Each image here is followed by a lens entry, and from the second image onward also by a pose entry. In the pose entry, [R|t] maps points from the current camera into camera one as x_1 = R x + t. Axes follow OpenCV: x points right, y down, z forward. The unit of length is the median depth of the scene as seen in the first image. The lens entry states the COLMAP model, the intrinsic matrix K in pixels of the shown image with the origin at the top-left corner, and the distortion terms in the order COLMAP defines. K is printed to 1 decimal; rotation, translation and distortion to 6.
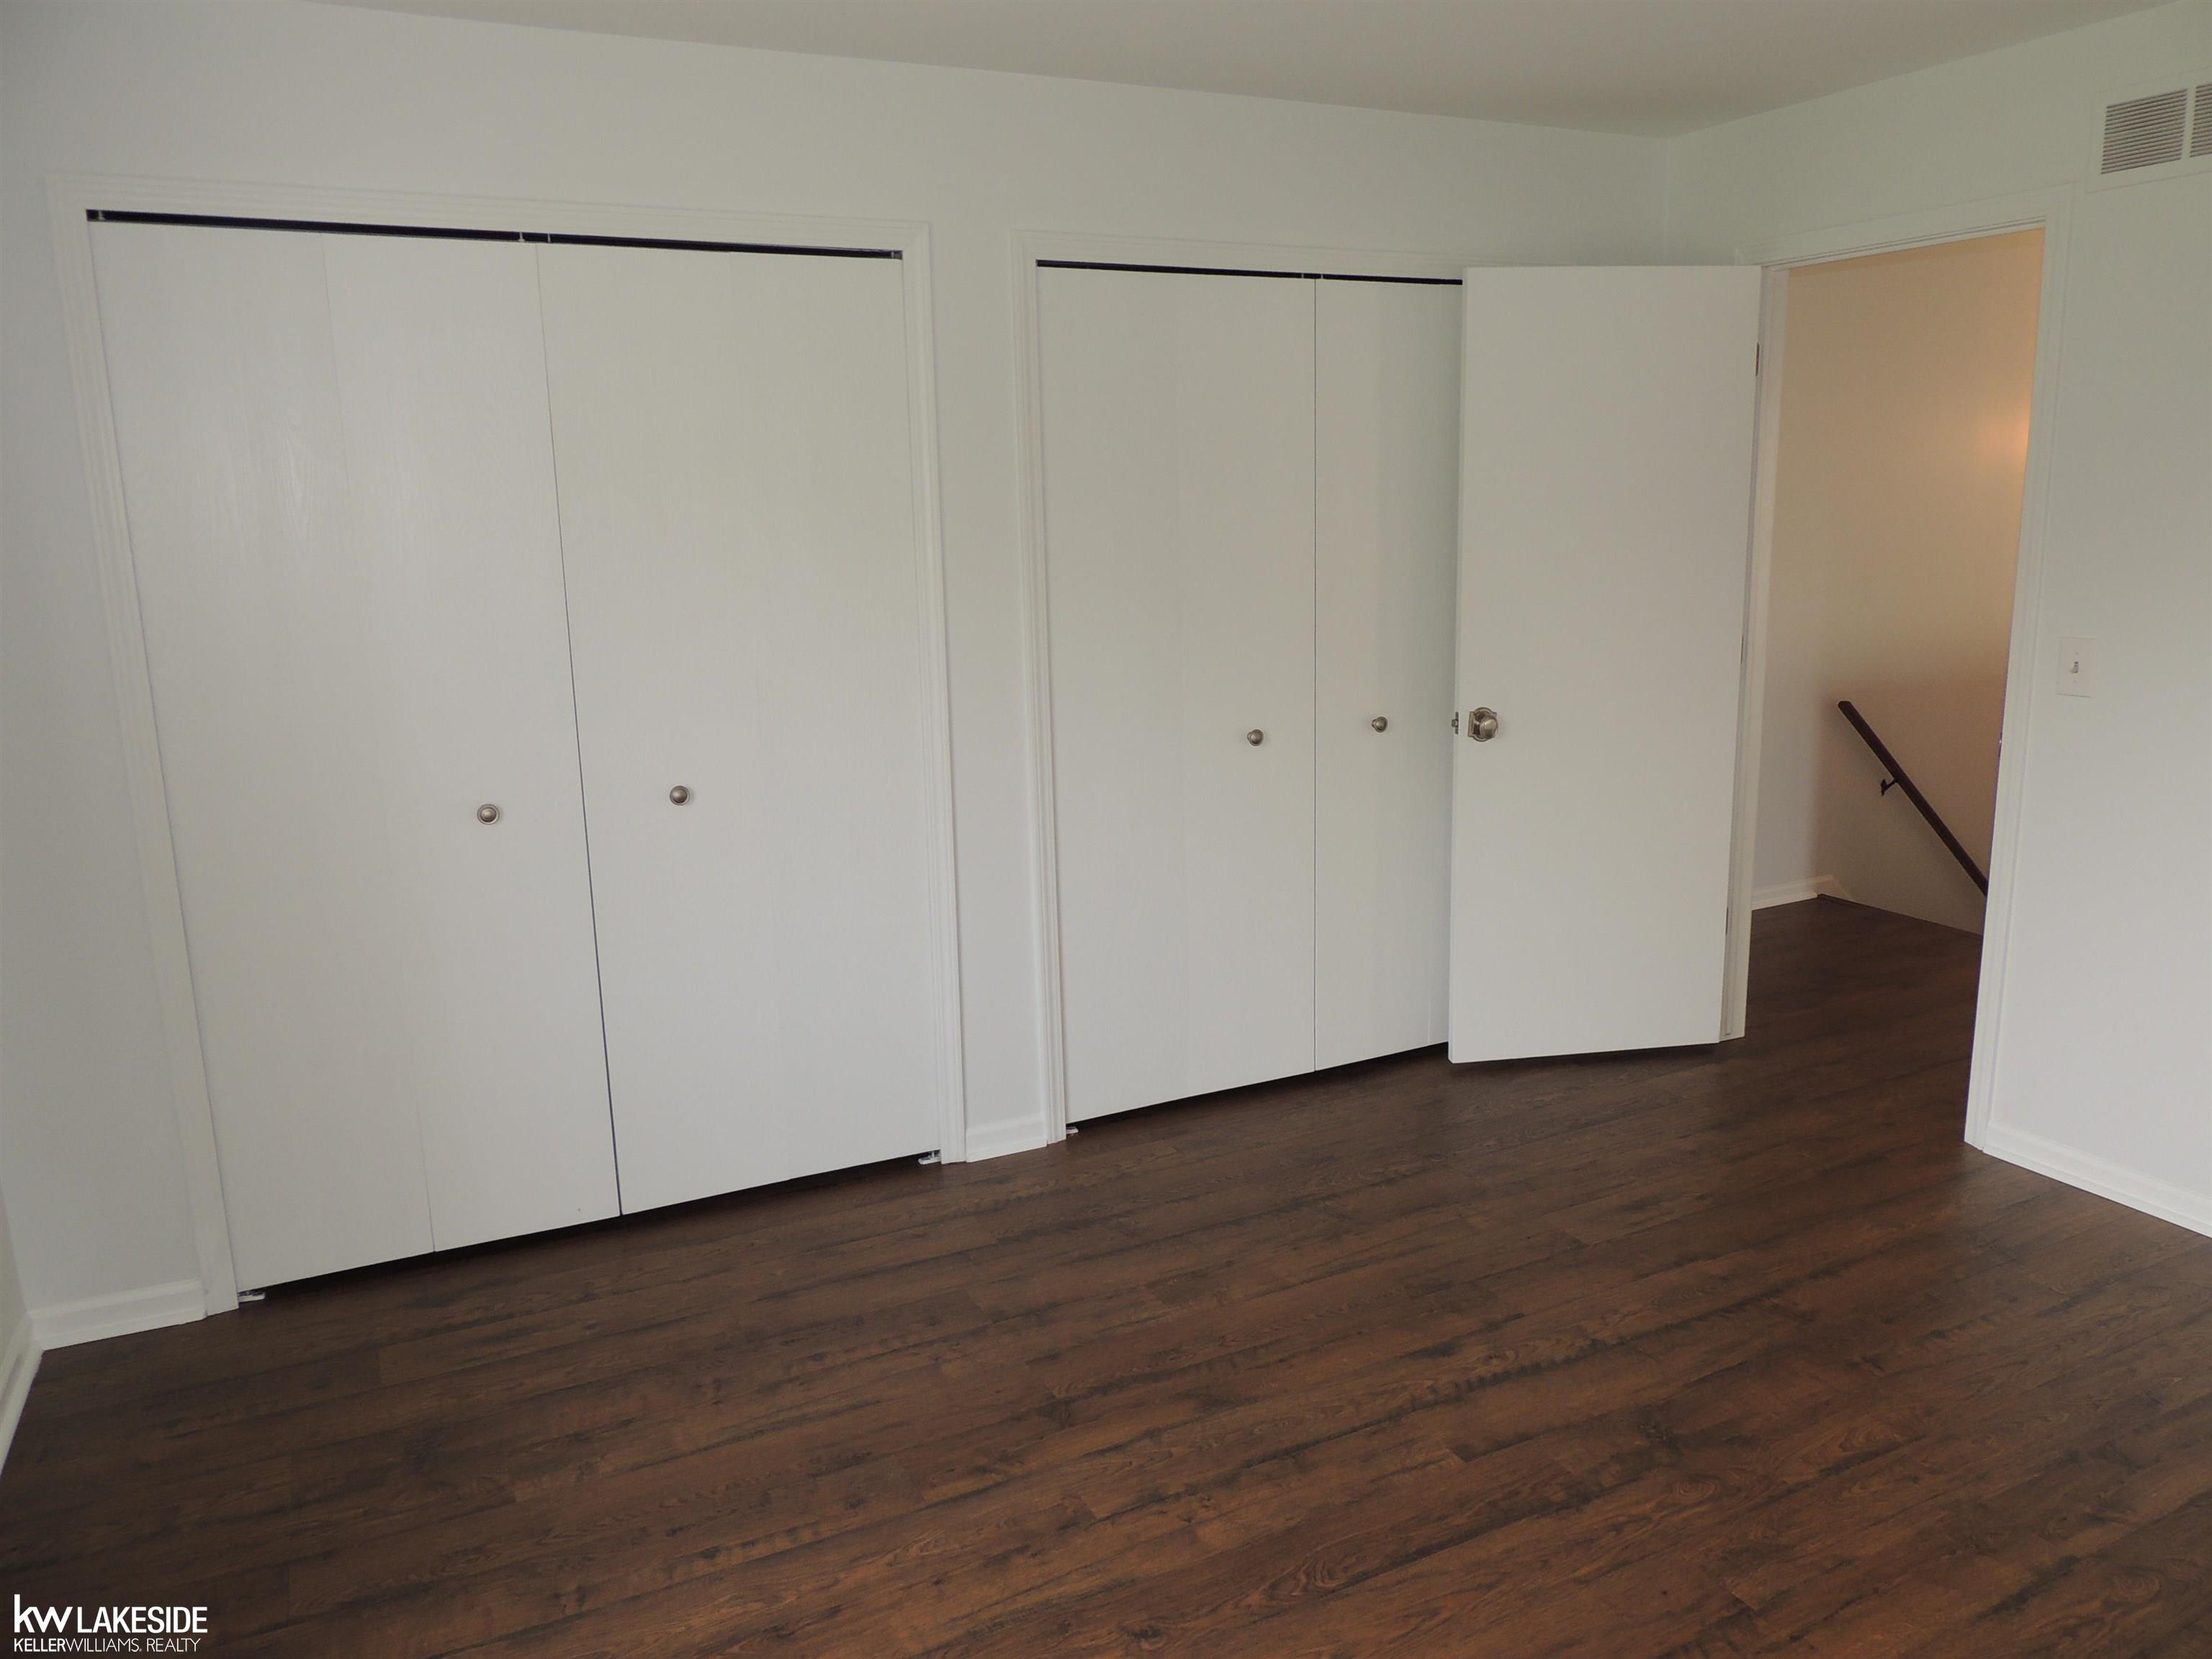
lens RADIAL K [[1575.7, 0, 1119.3], [0, 1575.7, 832.4], [0, 0, 1]] dist [-0.019601, -0.000280]
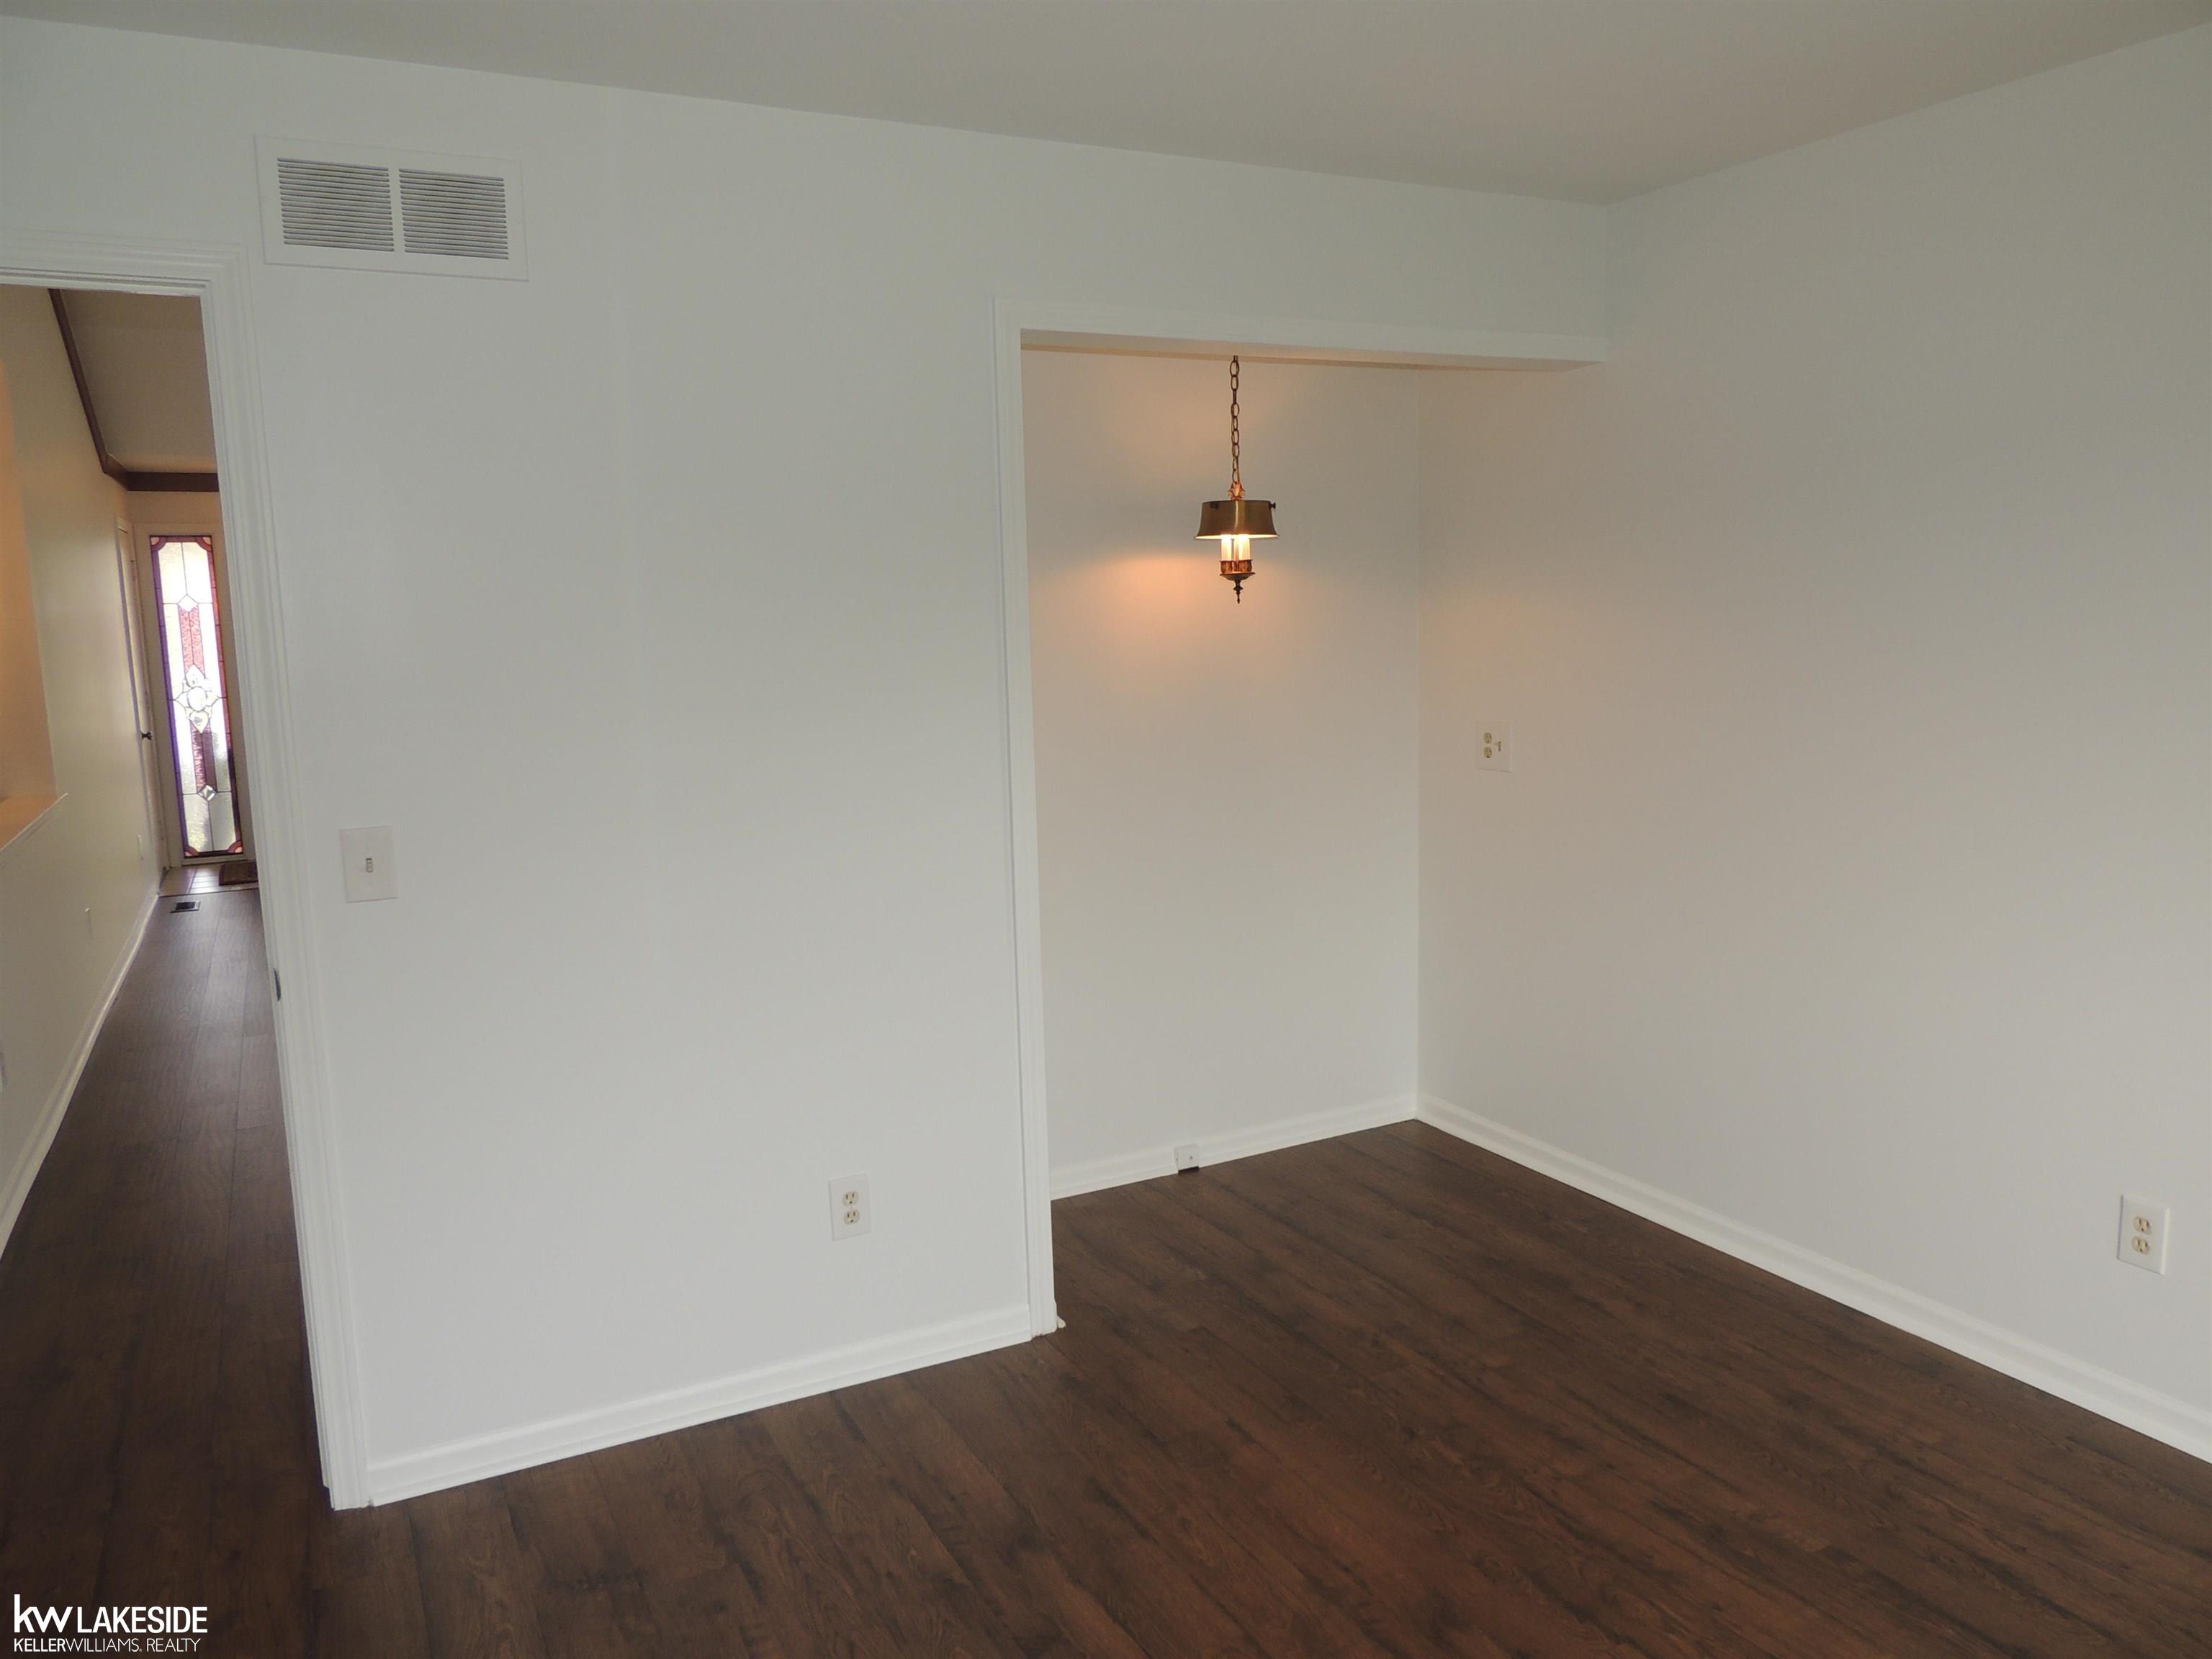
lens RADIAL K [[1575.7, 0, 1119.3], [0, 1575.7, 832.4], [0, 0, 1]] dist [-0.019601, -0.000280]
pose [[0.001417, -0.115844, 0.993266, -0.189469], [0.233525, 0.965843, 0.112313, -0.131033], [-0.972350, 0.231793, 0.028421, 0.658227]]
